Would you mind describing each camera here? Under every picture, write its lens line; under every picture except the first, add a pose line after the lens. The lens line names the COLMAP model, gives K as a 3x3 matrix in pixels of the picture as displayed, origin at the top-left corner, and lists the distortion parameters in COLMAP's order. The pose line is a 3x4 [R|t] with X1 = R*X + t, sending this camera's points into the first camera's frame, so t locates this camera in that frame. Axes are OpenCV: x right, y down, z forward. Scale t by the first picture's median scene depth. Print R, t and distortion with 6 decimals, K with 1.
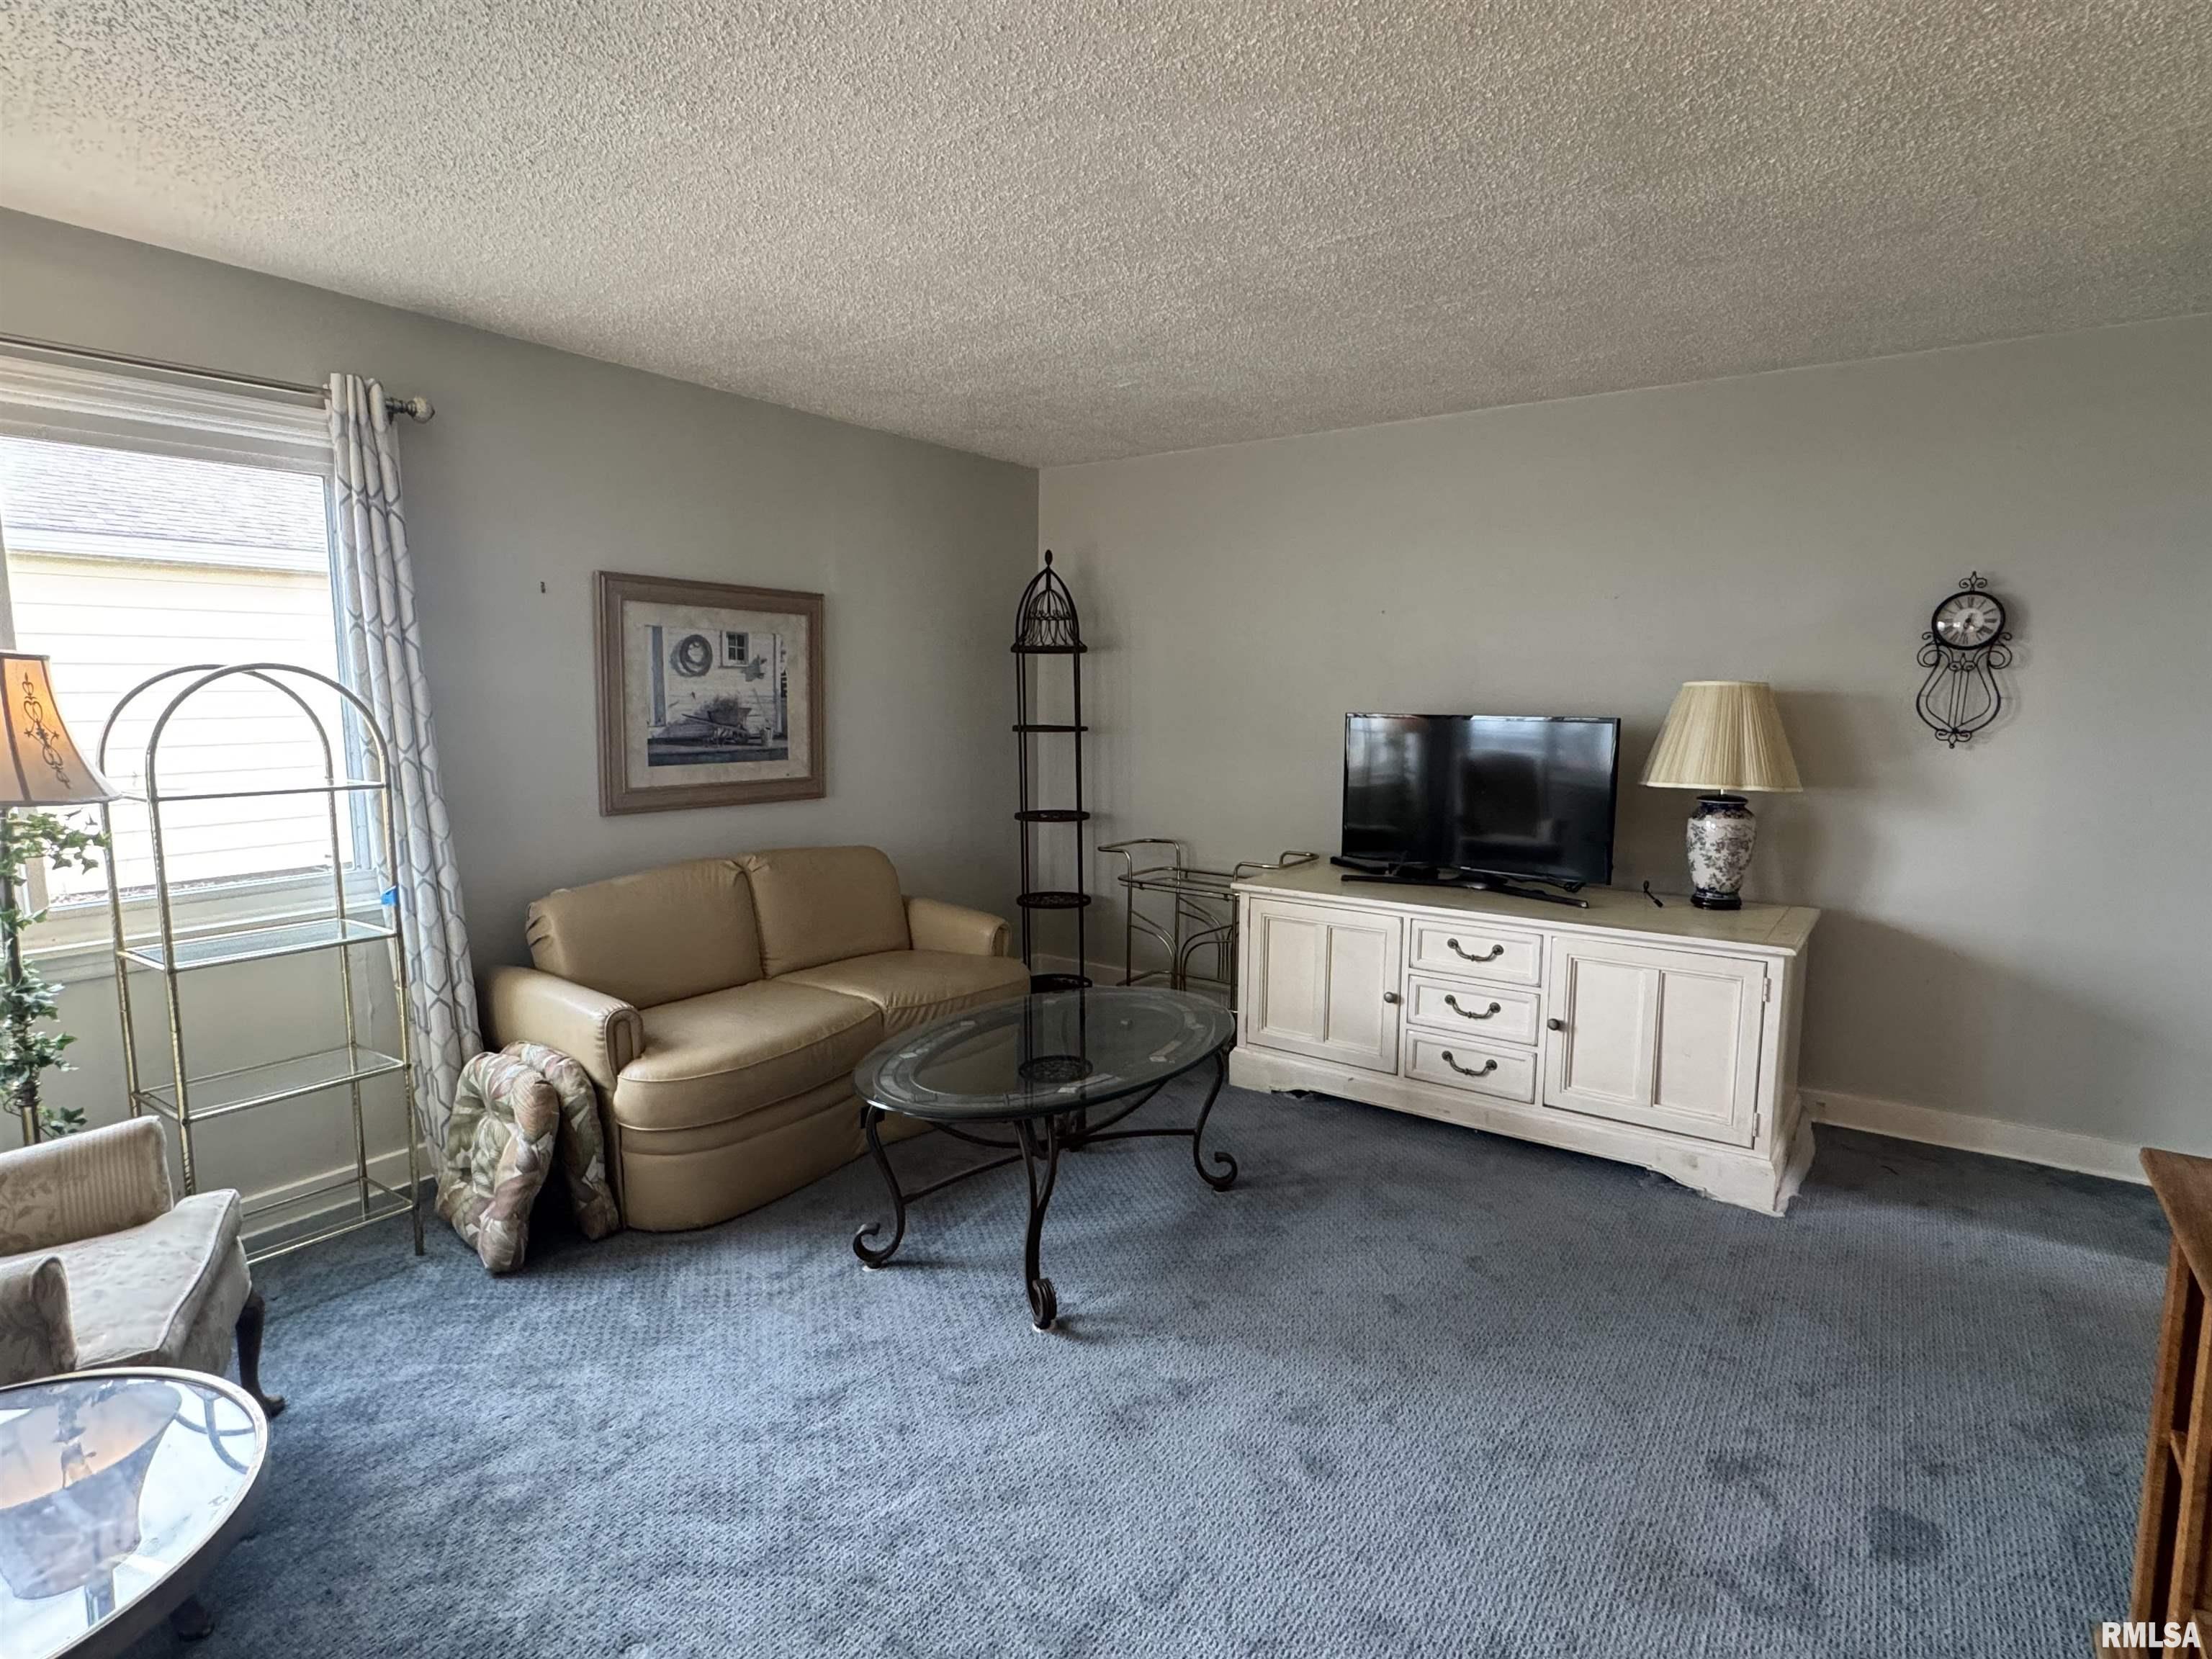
lens RADIAL K [[1160.5, 0, 1097.9], [0, 1160.5, 828.3], [0, 0, 1]] dist [-0.002737, -0.000193]
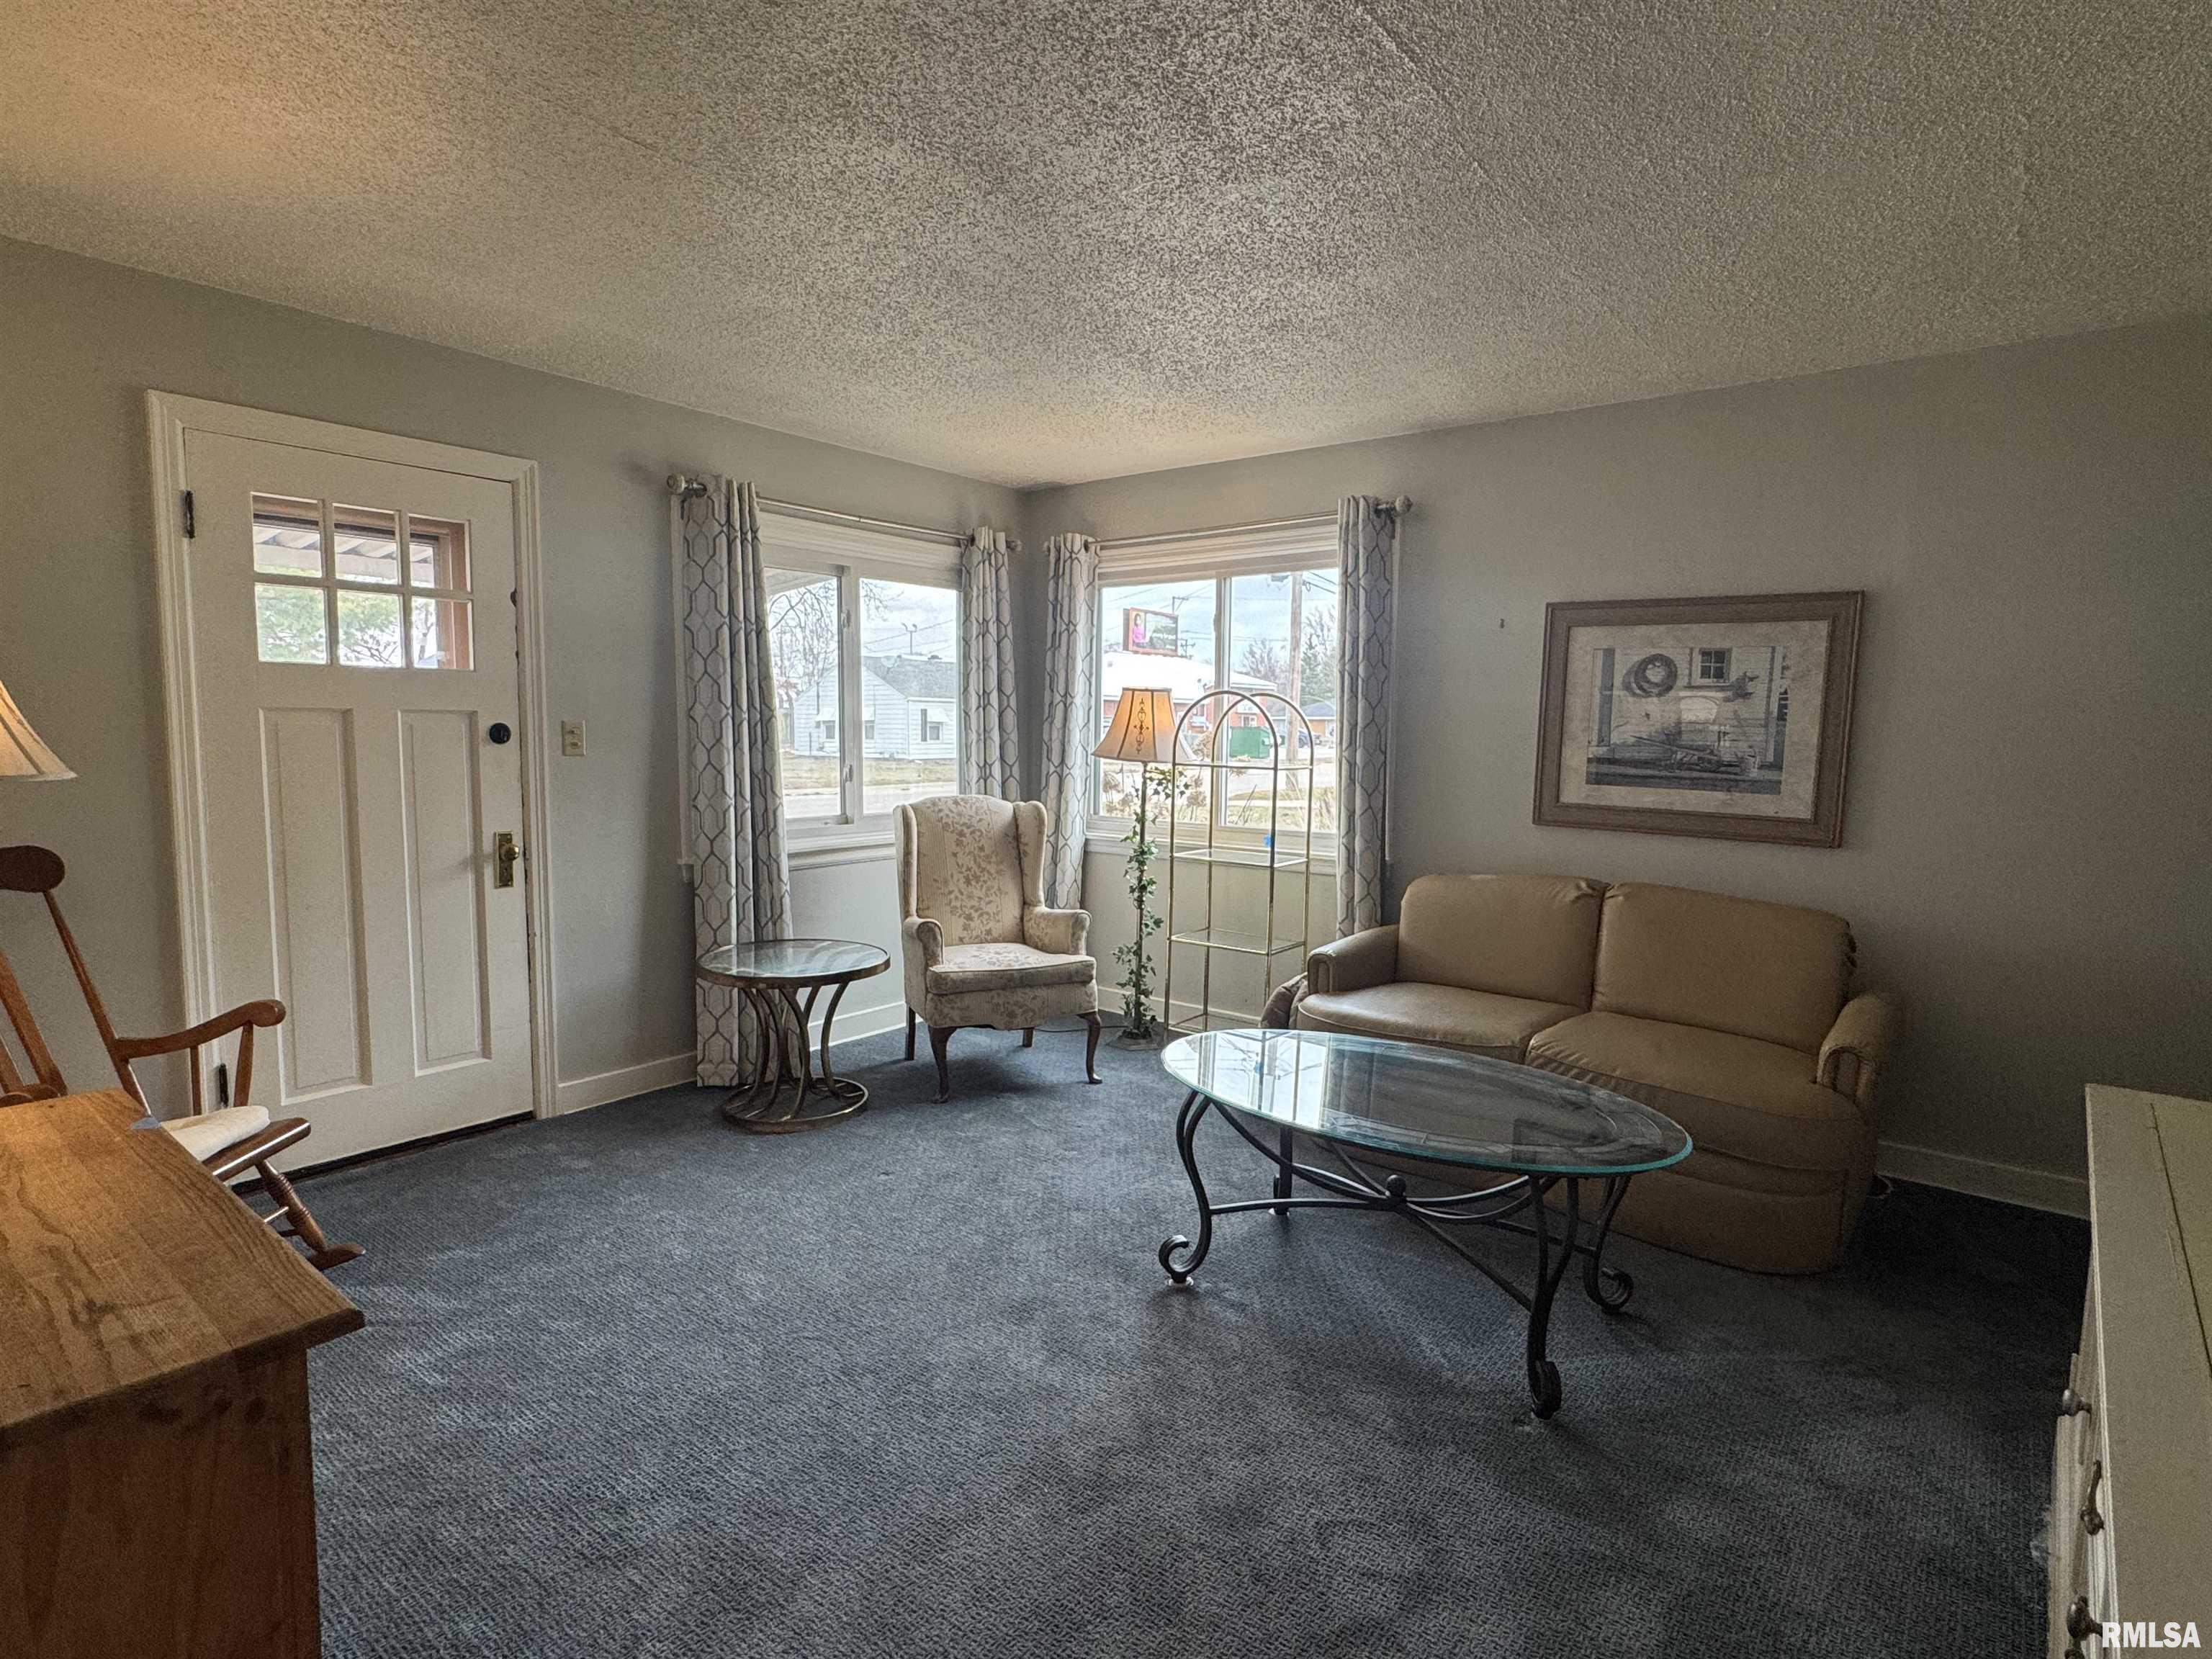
lens RADIAL K [[1160.5, 0, 1097.9], [0, 1160.5, 836.9], [0, 0, 1]] dist [-0.002737, -0.000193]
pose [[-0.067611, 0.101234, -0.992563, 0.646825], [-0.130997, 0.985326, 0.109419, -0.060225], [0.989075, 0.137420, -0.053357, 0.598151]]
